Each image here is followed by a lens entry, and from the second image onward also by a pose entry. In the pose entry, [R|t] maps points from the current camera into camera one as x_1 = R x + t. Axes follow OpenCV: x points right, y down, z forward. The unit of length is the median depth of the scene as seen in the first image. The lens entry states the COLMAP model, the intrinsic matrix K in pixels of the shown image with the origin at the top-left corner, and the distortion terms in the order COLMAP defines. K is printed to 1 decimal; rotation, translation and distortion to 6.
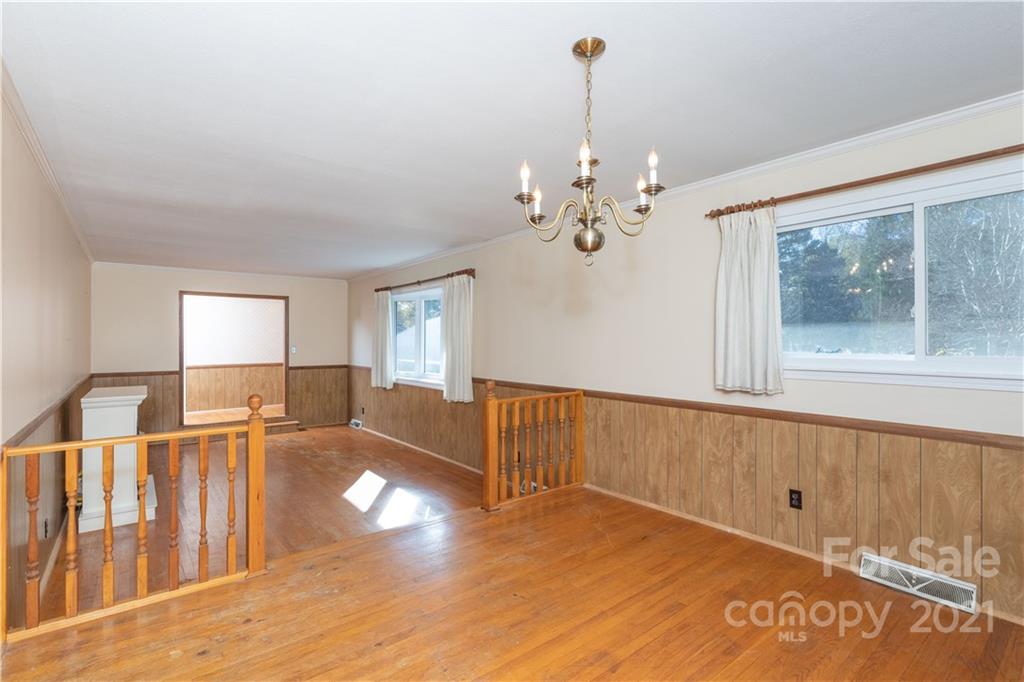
lens RADIAL K [[482.5, 0, 511.3], [0, 482.5, 340.5], [0, 0, 1]] dist [-0.000858, -0.000325]
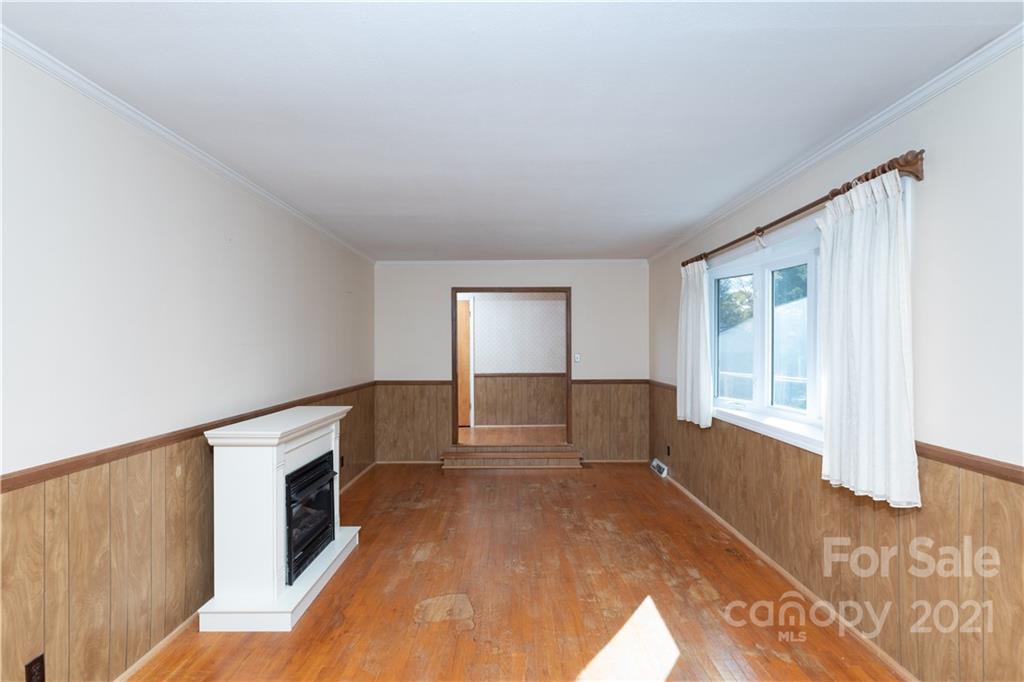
lens RADIAL K [[482.5, 0, 507.5], [0, 482.5, 345.1], [0, 0, 1]] dist [-0.000858, -0.000325]
pose [[0.779200, -0.002965, -0.626768, -0.069680], [0.002835, 0.999995, -0.001206, 0.000593], [0.626768, -0.000837, 0.779205, 0.378444]]
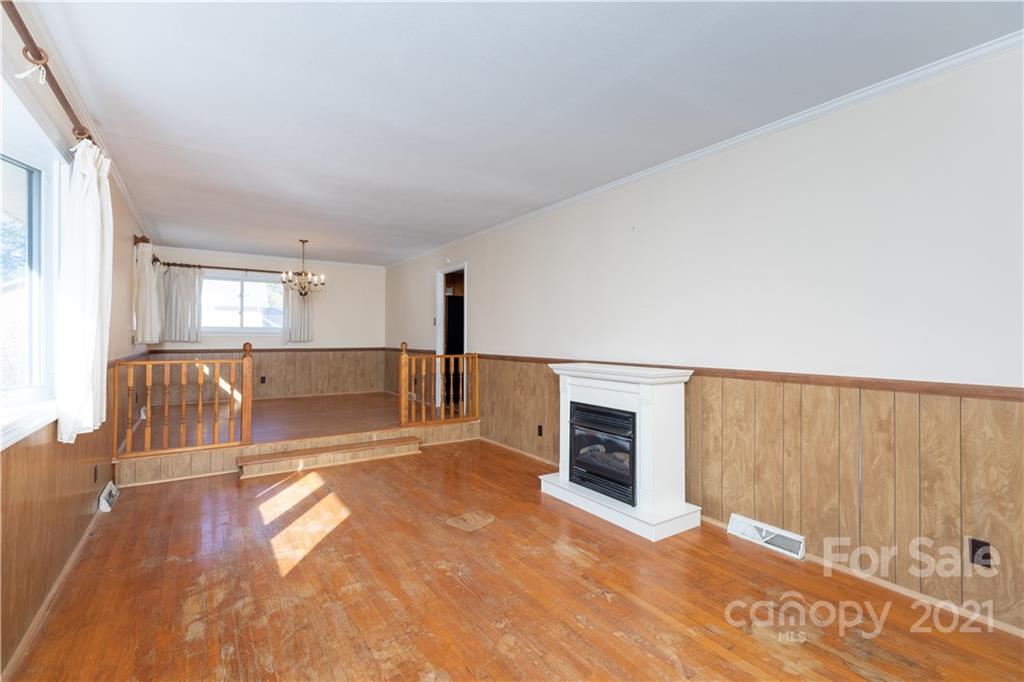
lens RADIAL K [[459.4, 0, 506.1], [0, 459.4, 336.6], [0, 0, 1]] dist [-0.004791, -0.000392]
pose [[-0.996408, -0.007764, 0.084331, -0.407068], [-0.007981, 0.999966, -0.002234, 0.032250], [-0.084311, -0.002899, -0.996435, 1.059268]]
